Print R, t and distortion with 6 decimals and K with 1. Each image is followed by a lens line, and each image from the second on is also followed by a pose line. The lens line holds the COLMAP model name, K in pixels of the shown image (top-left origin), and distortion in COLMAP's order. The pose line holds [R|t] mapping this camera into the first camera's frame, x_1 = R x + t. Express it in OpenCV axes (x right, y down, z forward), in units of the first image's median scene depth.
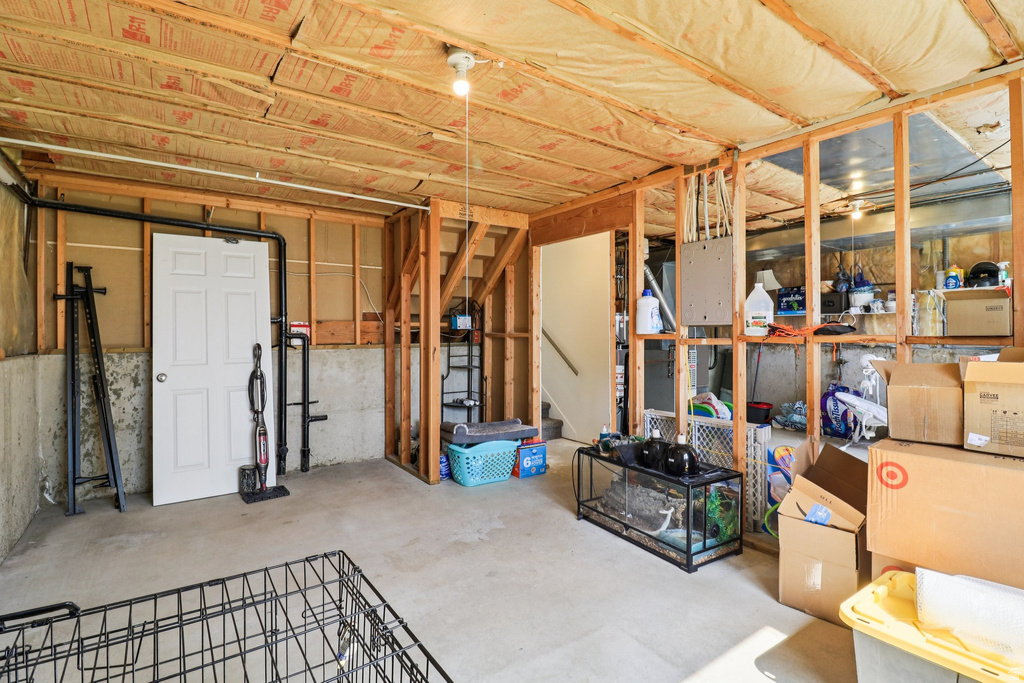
lens RADIAL K [[491.0, 0, 510.6], [0, 491.0, 329.1], [0, 0, 1]] dist [0.000319, -0.013207]
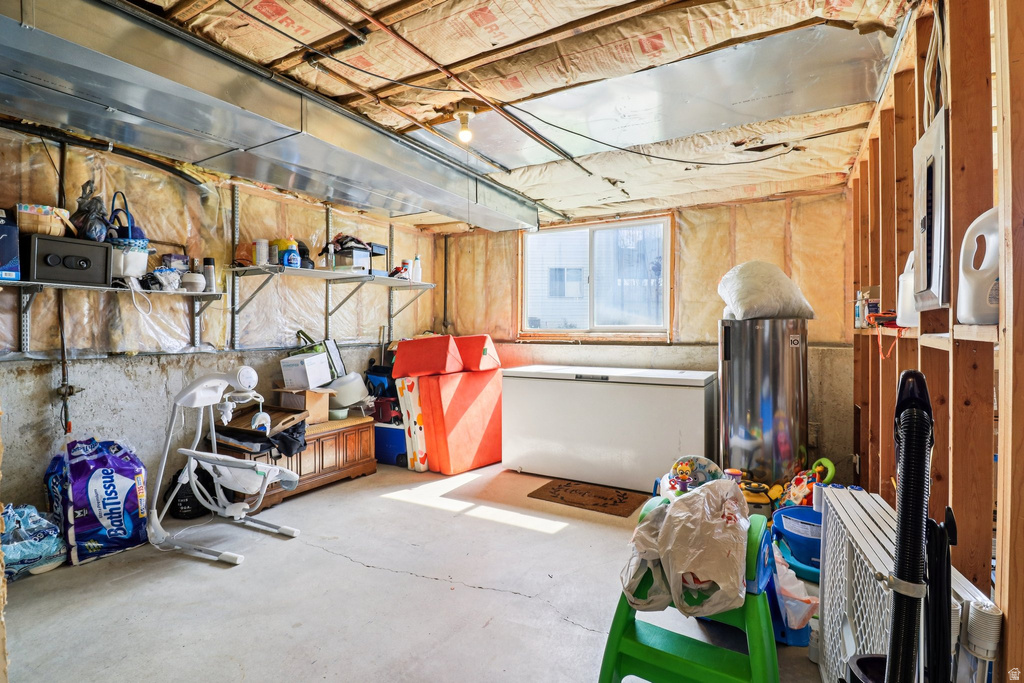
lens RADIAL K [[491.0, 0, 510.6], [0, 491.0, 329.1], [0, 0, 1]] dist [0.000319, -0.013207]
pose [[-0.421416, 0.001306, 0.906867, 0.088152], [-0.002492, 0.999994, -0.002598, 0.008971], [-0.906864, -0.003355, -0.421410, 0.858105]]
